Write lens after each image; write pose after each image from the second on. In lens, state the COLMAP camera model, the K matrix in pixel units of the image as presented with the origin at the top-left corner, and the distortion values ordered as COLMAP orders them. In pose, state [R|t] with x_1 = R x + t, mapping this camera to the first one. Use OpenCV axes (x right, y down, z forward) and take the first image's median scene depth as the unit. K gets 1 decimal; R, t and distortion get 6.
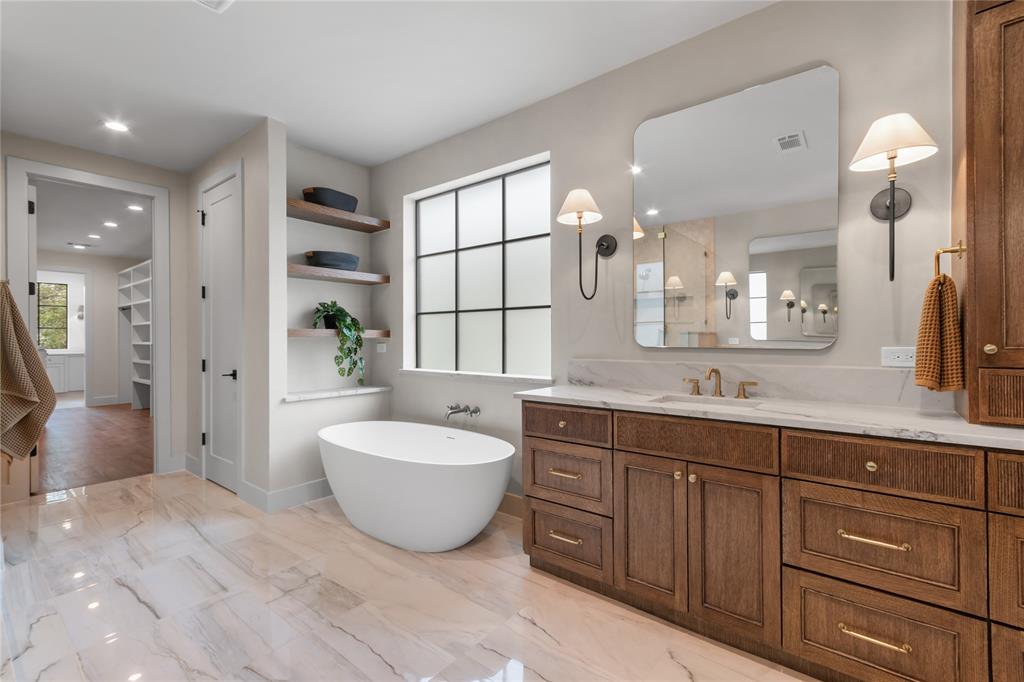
lens RADIAL K [[449.1, 0, 513.4], [0, 449.1, 338.4], [0, 0, 1]] dist [0.003115, 0.000304]
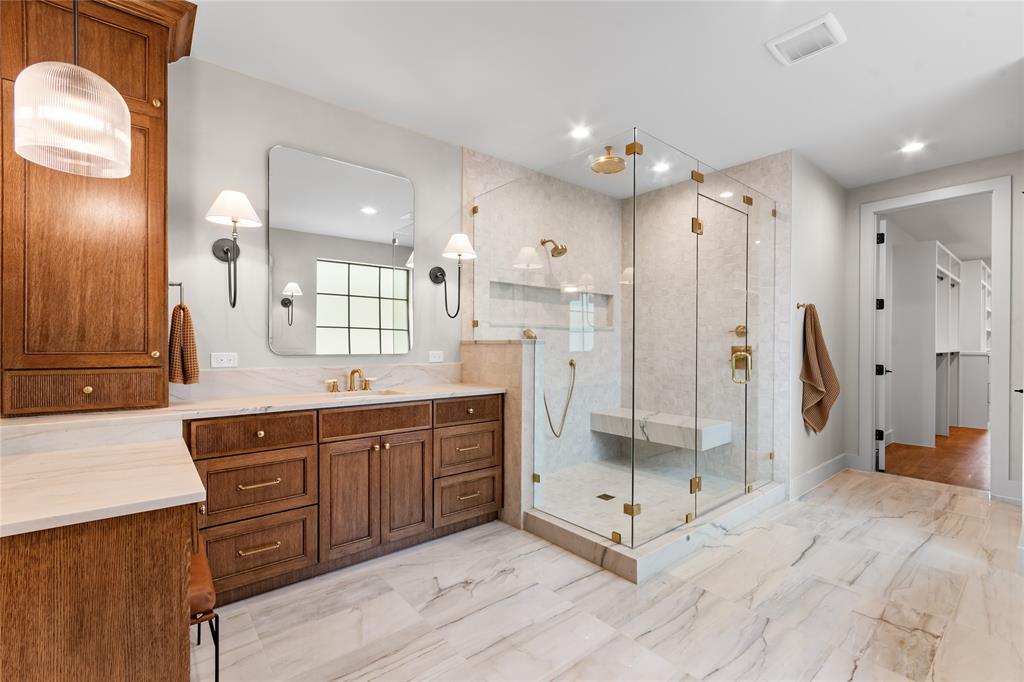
lens RADIAL K [[446.6, 0, 517.0], [0, 446.6, 349.9], [0, 0, 1]] dist [0.000540, 0.000346]
pose [[-0.195329, 0.015818, -0.980610, 0.401643], [-0.002977, 0.999856, 0.016722, -0.004533], [0.980733, 0.006186, -0.195253, 0.326651]]
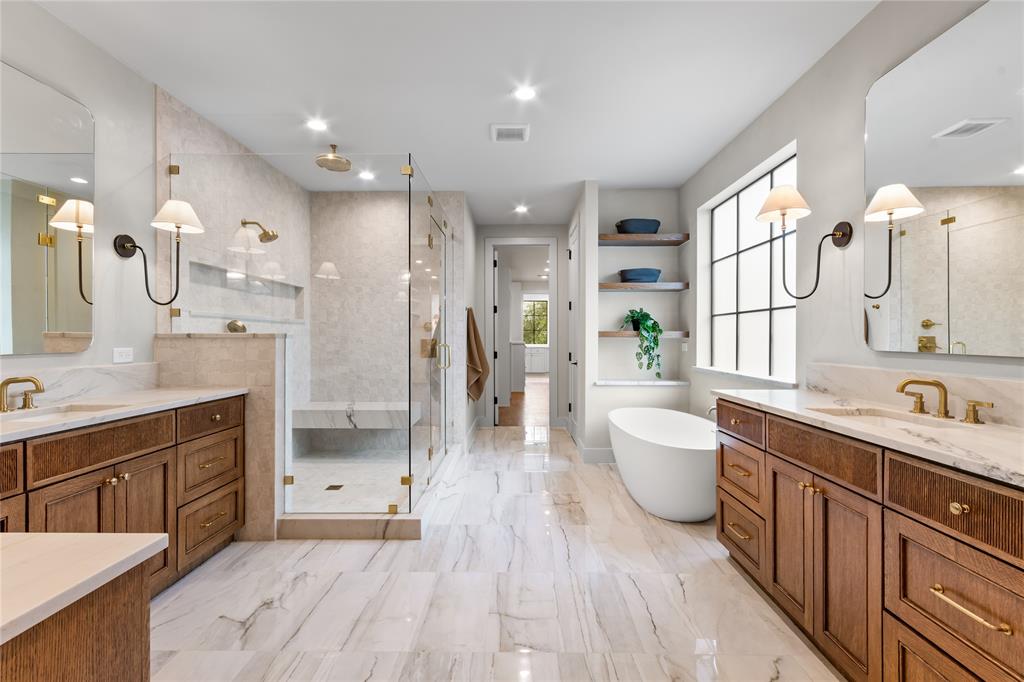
lens RADIAL K [[448.4, 0, 513.8], [0, 448.4, 340.5], [0, 0, 1]] dist [0.005887, 0.000326]
pose [[0.617102, 0.008854, -0.786833, 0.452409], [-0.003210, 0.999957, 0.008735, -0.005392], [0.786876, -0.002864, 0.617104, -0.040843]]
